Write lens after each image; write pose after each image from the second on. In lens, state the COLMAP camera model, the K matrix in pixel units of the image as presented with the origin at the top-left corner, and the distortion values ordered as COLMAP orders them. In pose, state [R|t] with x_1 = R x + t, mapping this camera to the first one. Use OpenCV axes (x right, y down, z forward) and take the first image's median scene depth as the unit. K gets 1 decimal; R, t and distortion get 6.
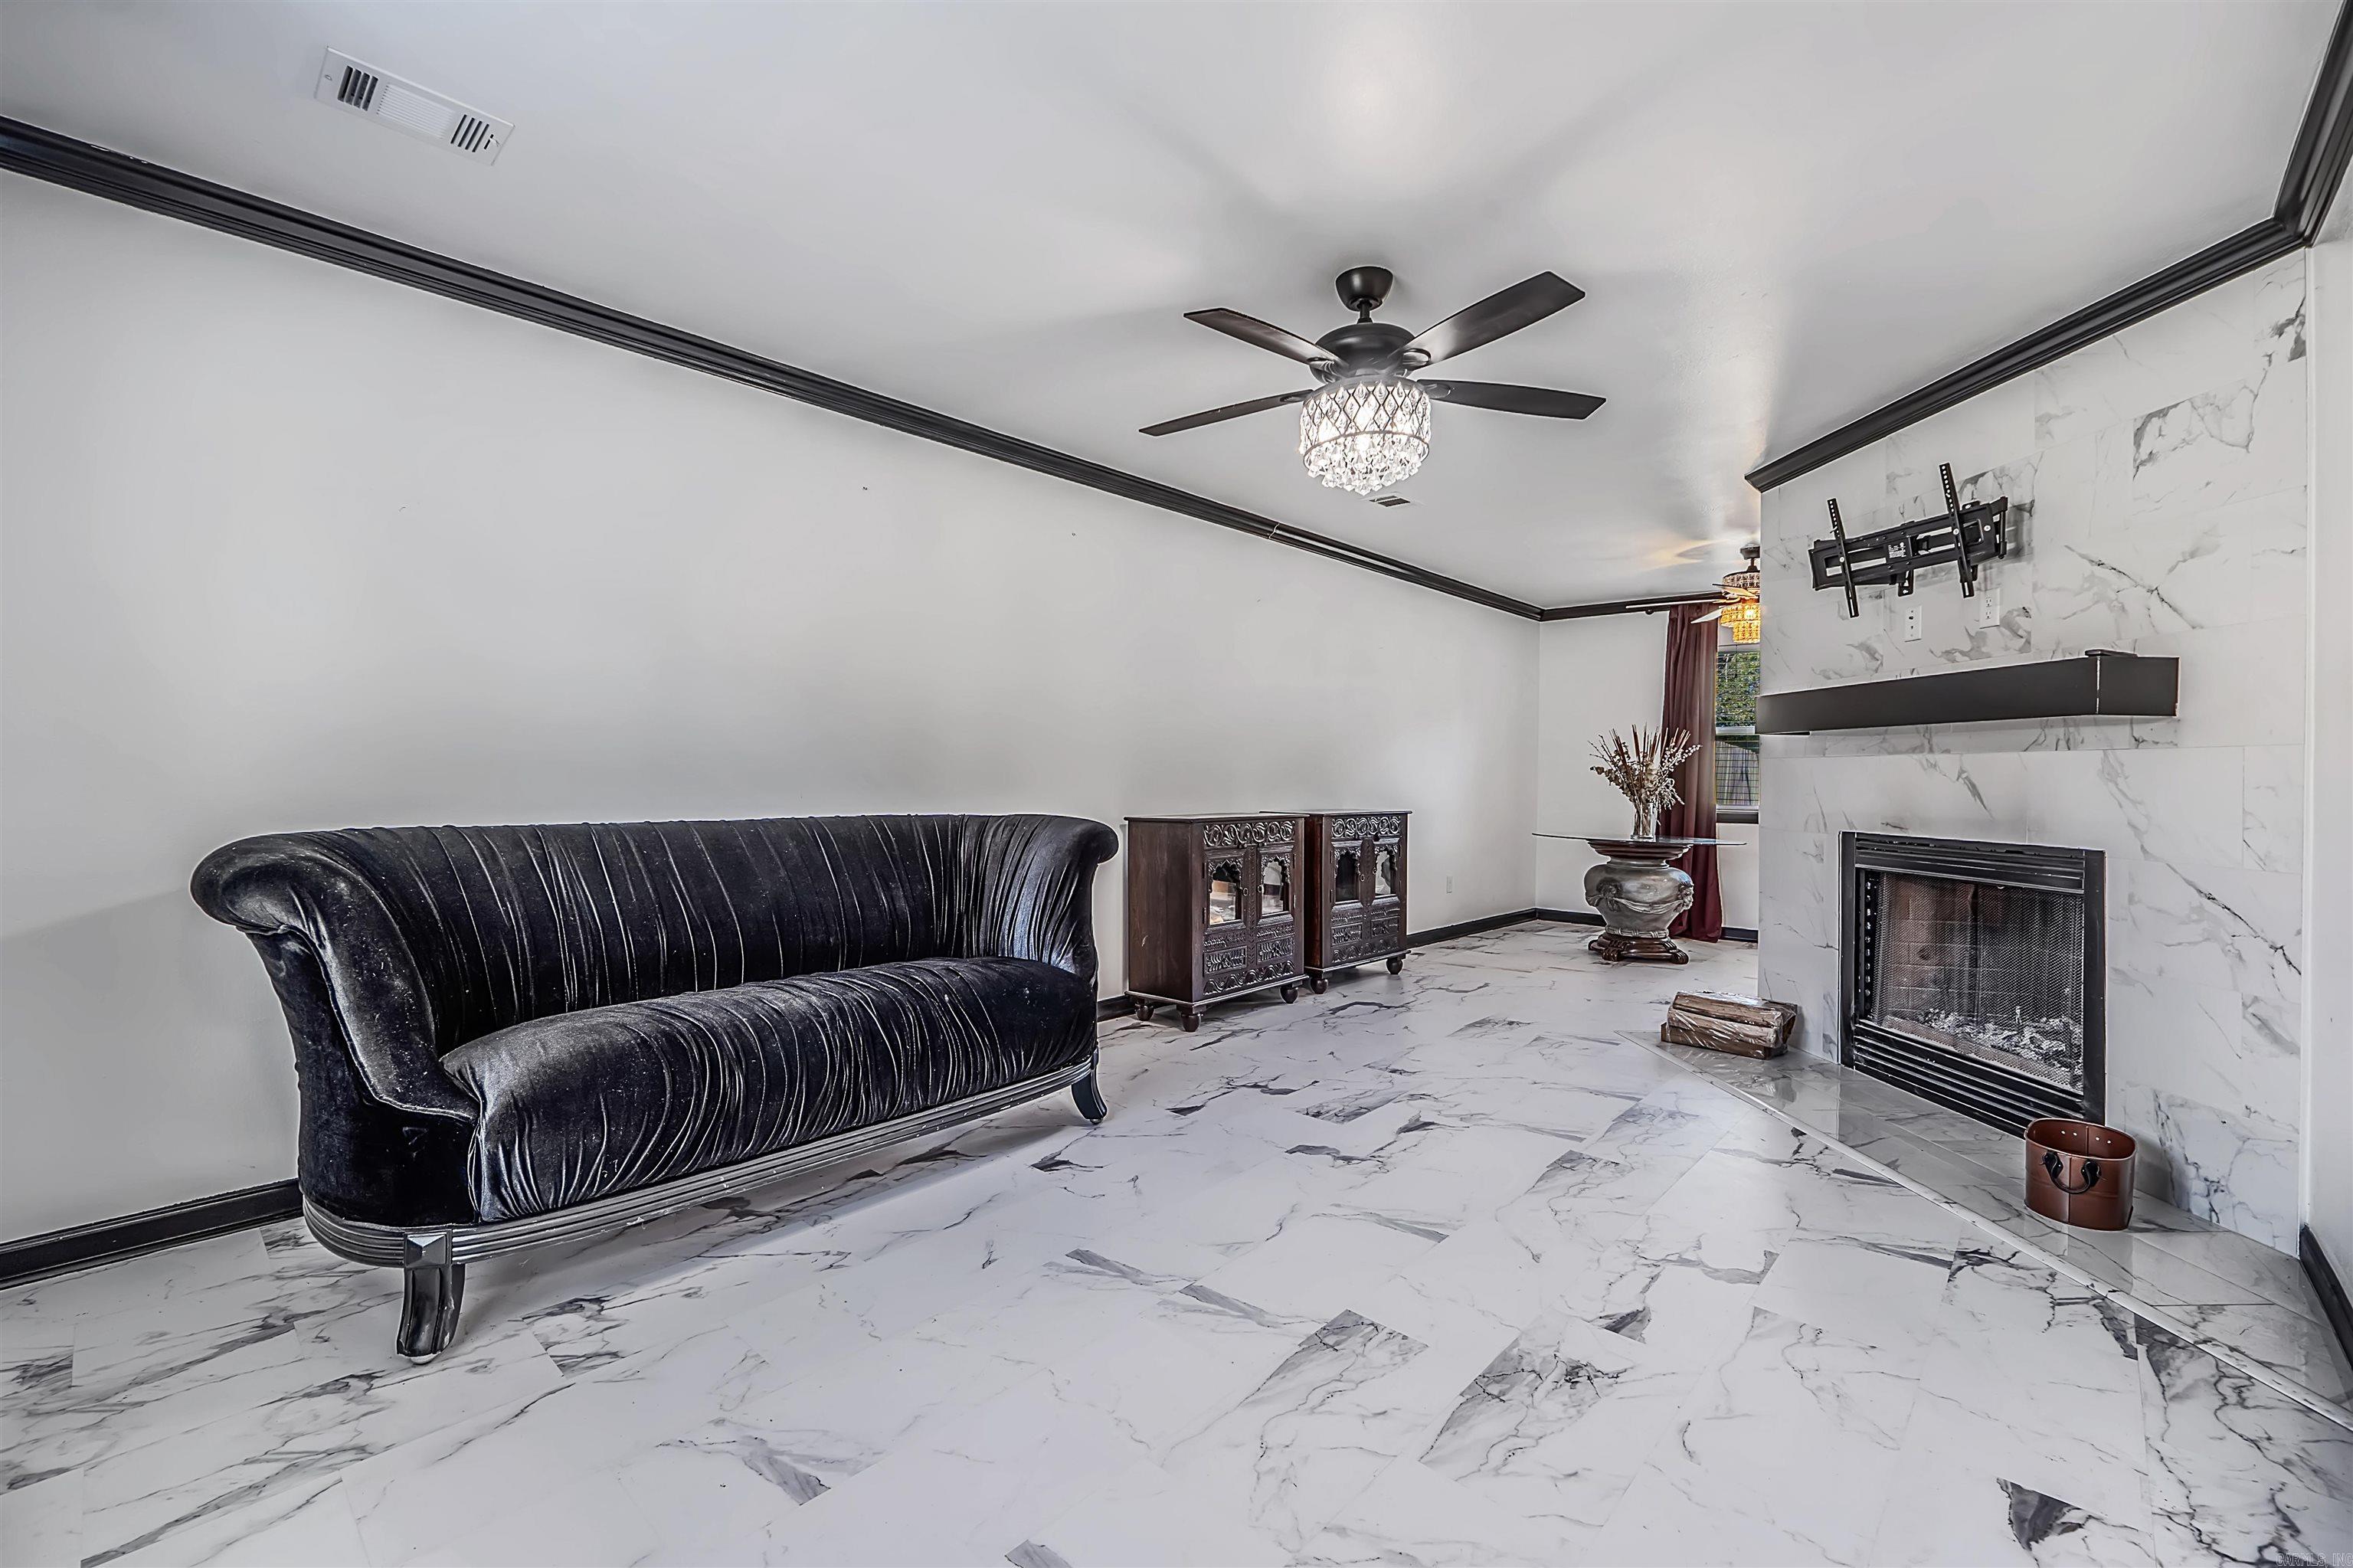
lens RADIAL K [[998.5, 0, 1179.4], [0, 998.5, 777.4], [0, 0, 1]] dist [-0.002109, -0.000930]
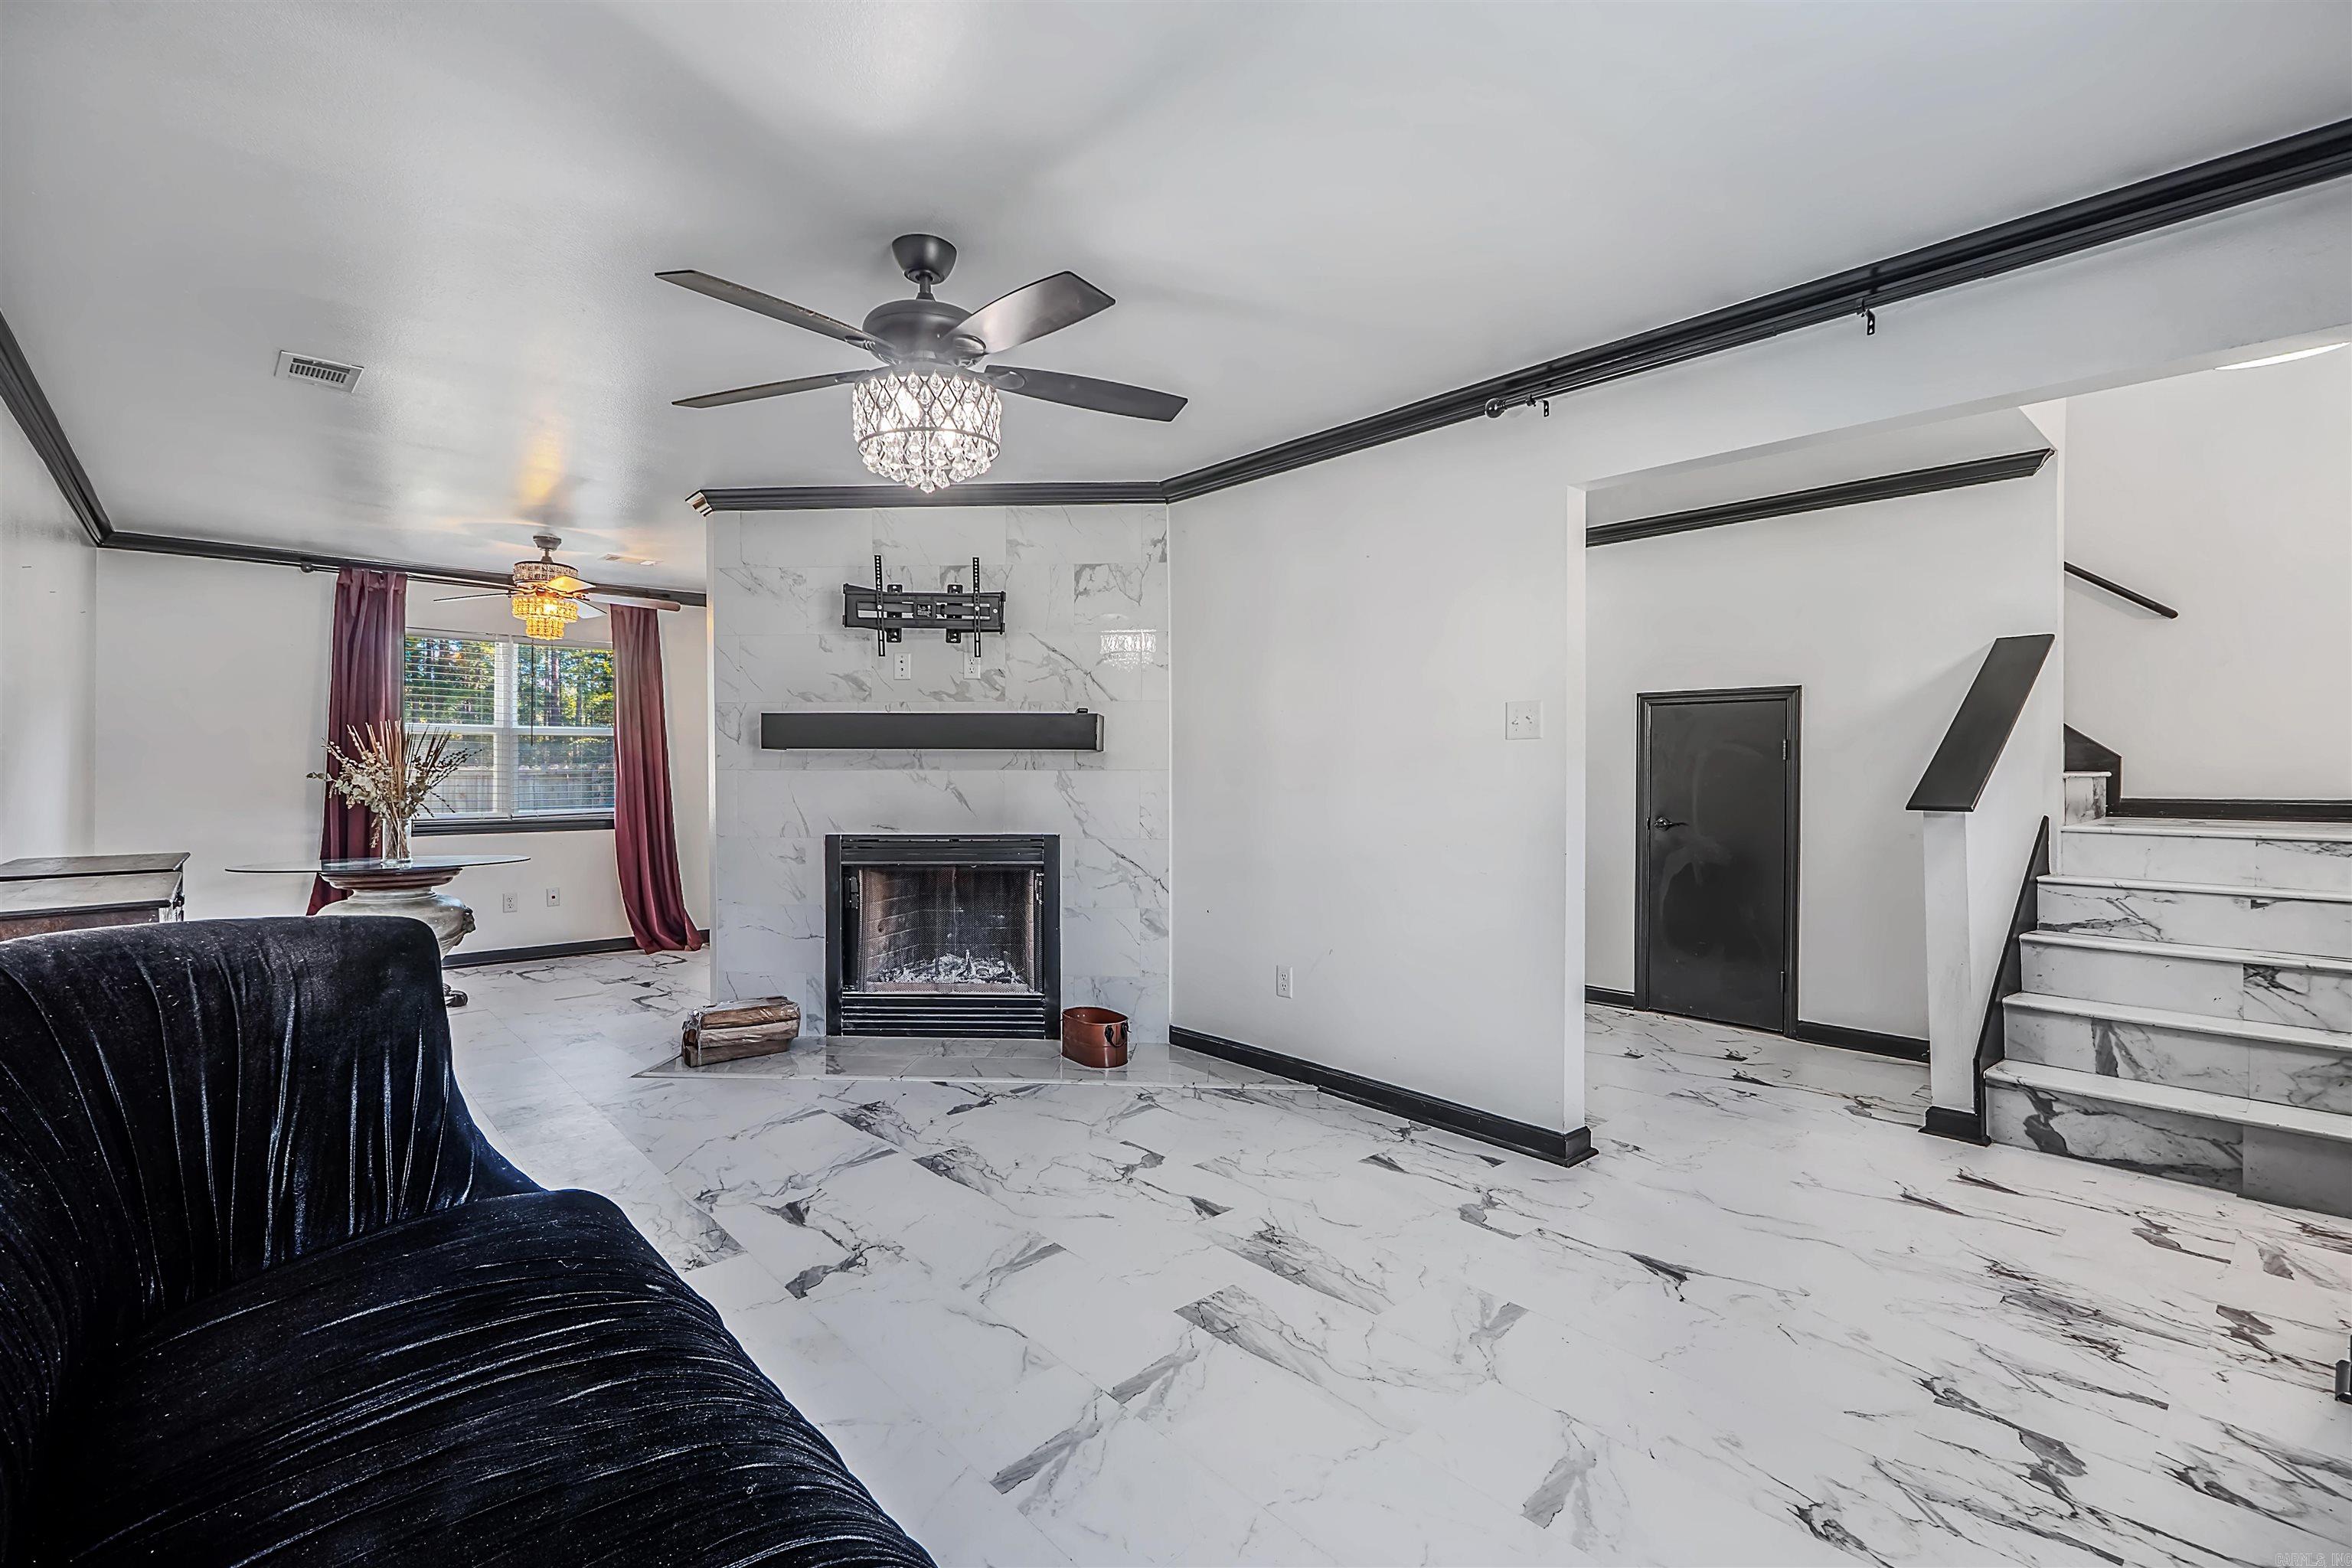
lens RADIAL K [[1049.6, 0, 1174.0], [0, 1049.6, 781.5], [0, 0, 1]] dist [-0.003188, -0.000032]
pose [[0.096865, -0.021044, 0.995075, -0.694289], [0.003877, 0.999777, 0.020766, -0.043312], [-0.995290, 0.001846, 0.096925, 0.657029]]
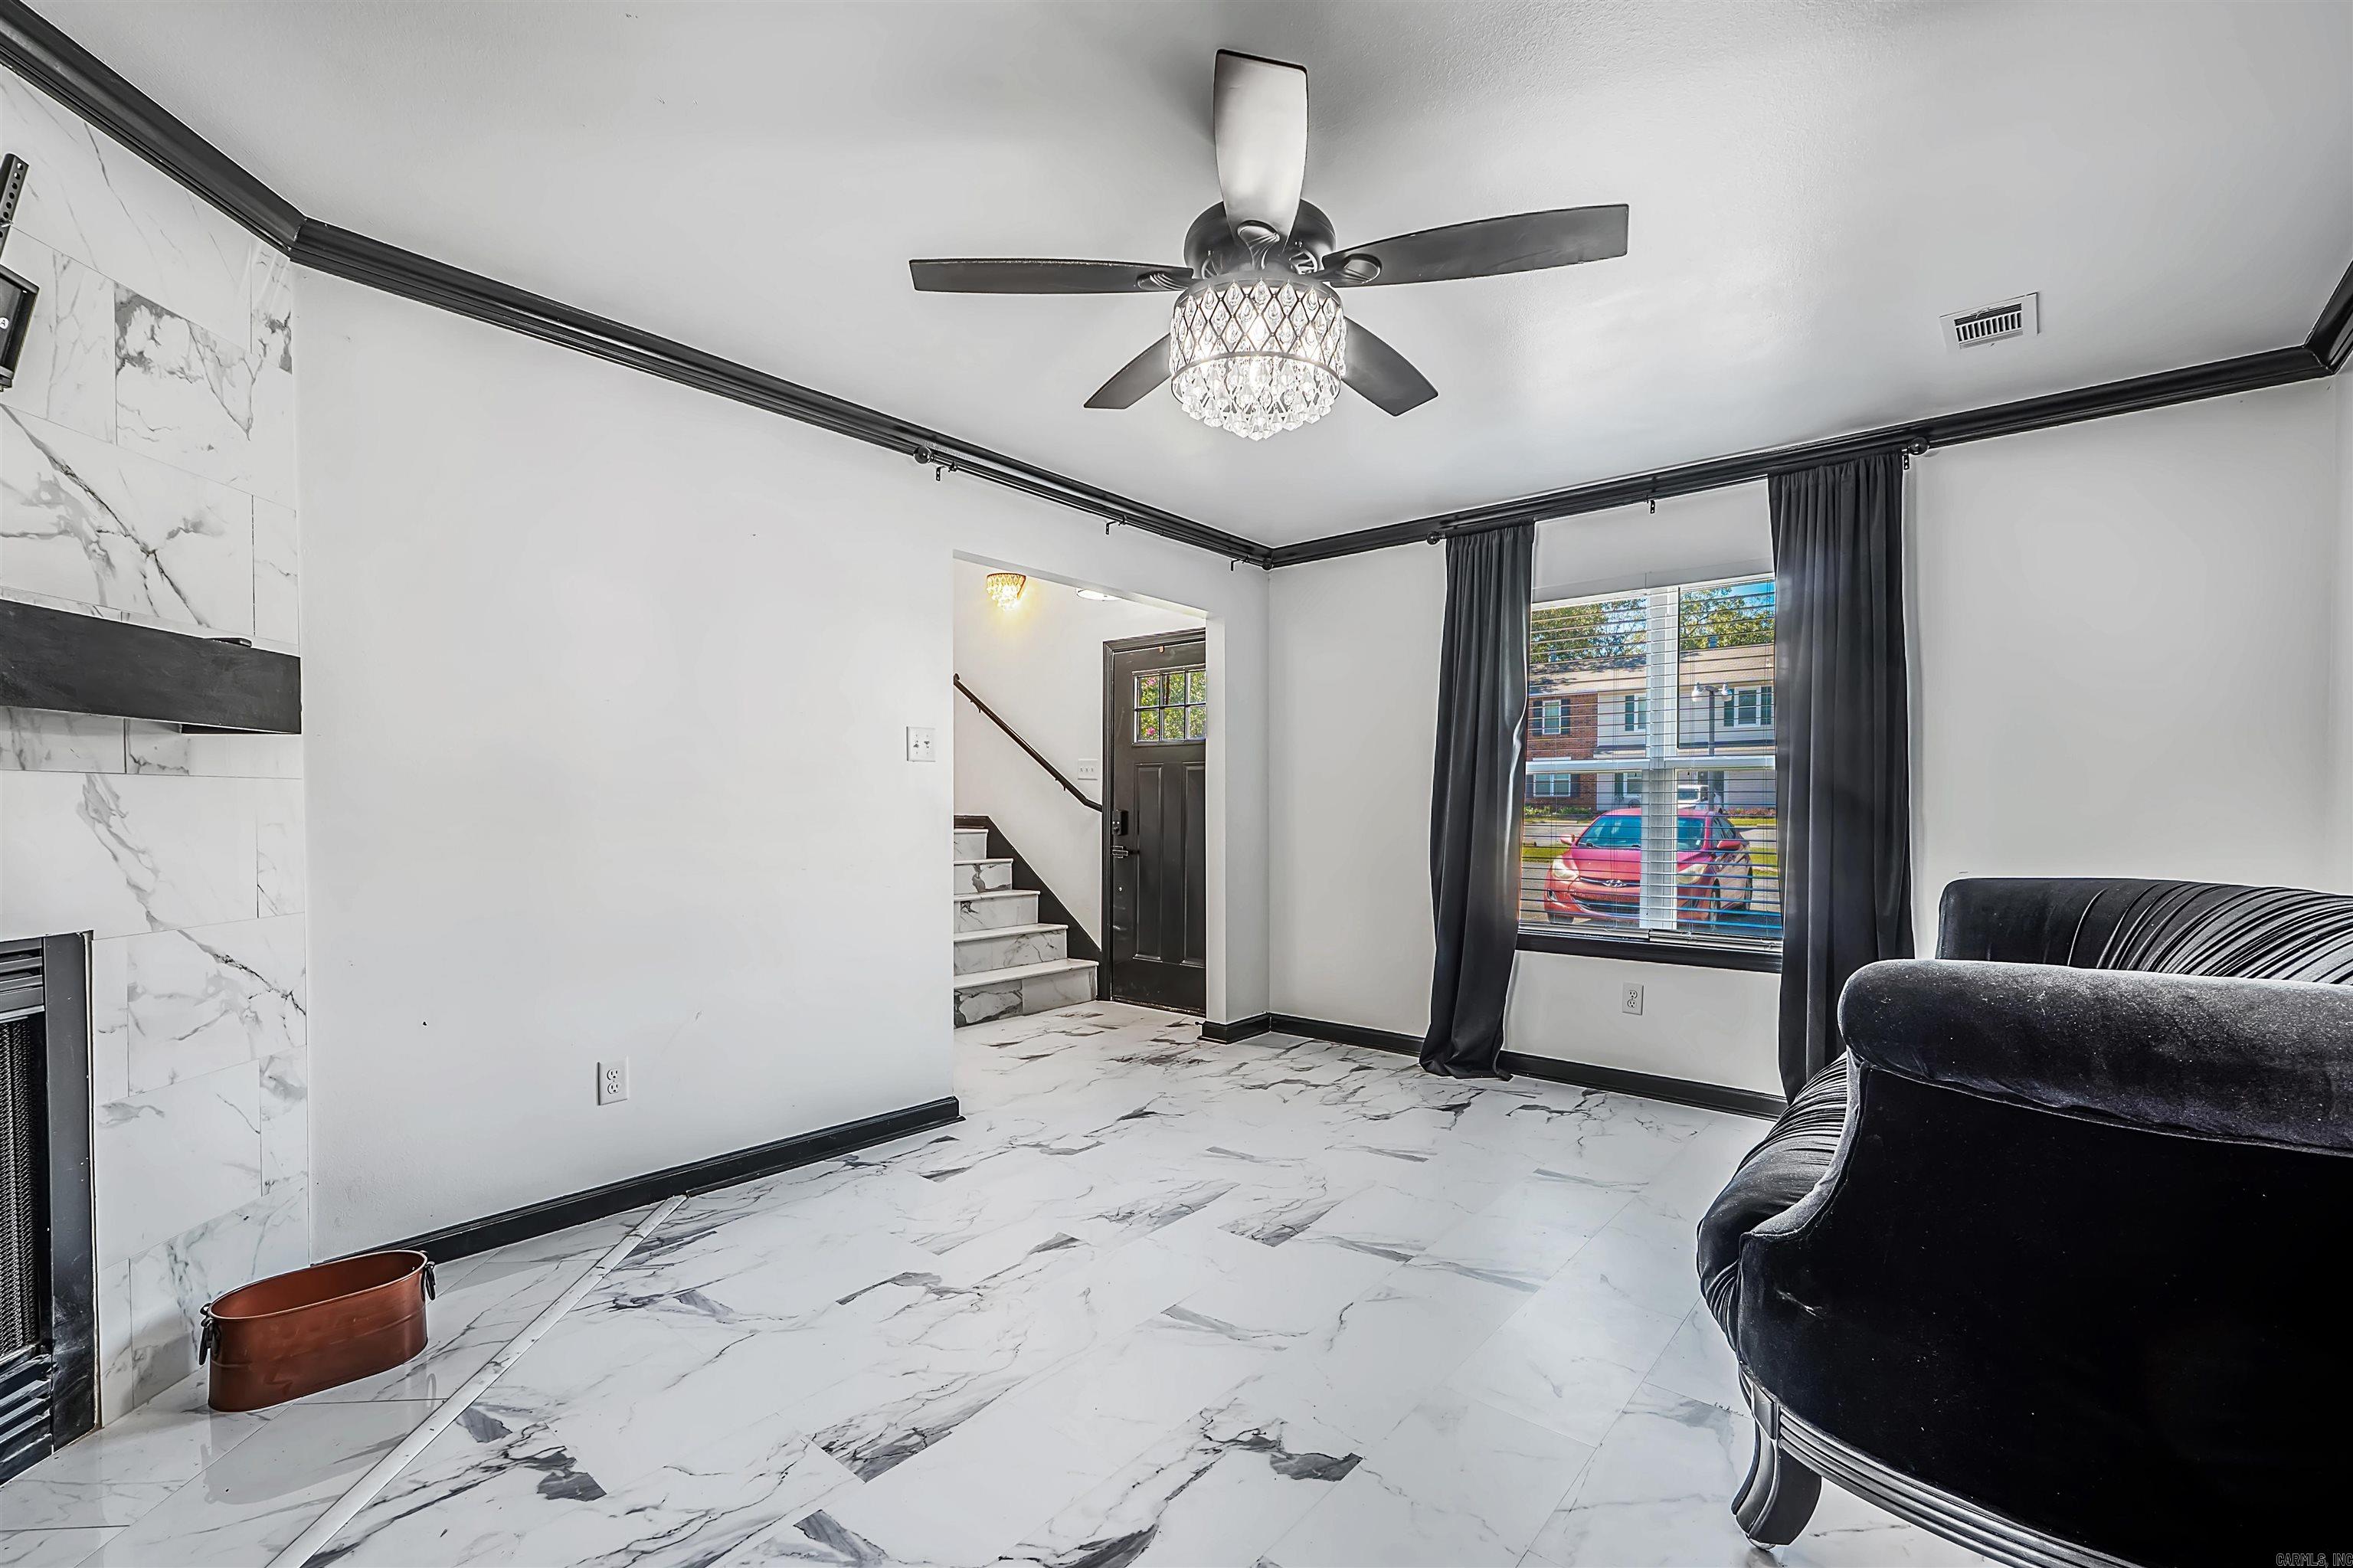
lens RADIAL K [[998.5, 0, 1168.6], [0, 998.5, 828.6], [0, 0, 1]] dist [-0.002109, -0.000930]
pose [[-0.999466, -0.012642, -0.030129, 0.255077], [-0.013458, 0.999544, 0.027024, -0.018576], [0.029773, 0.027415, -0.999181, 1.651661]]
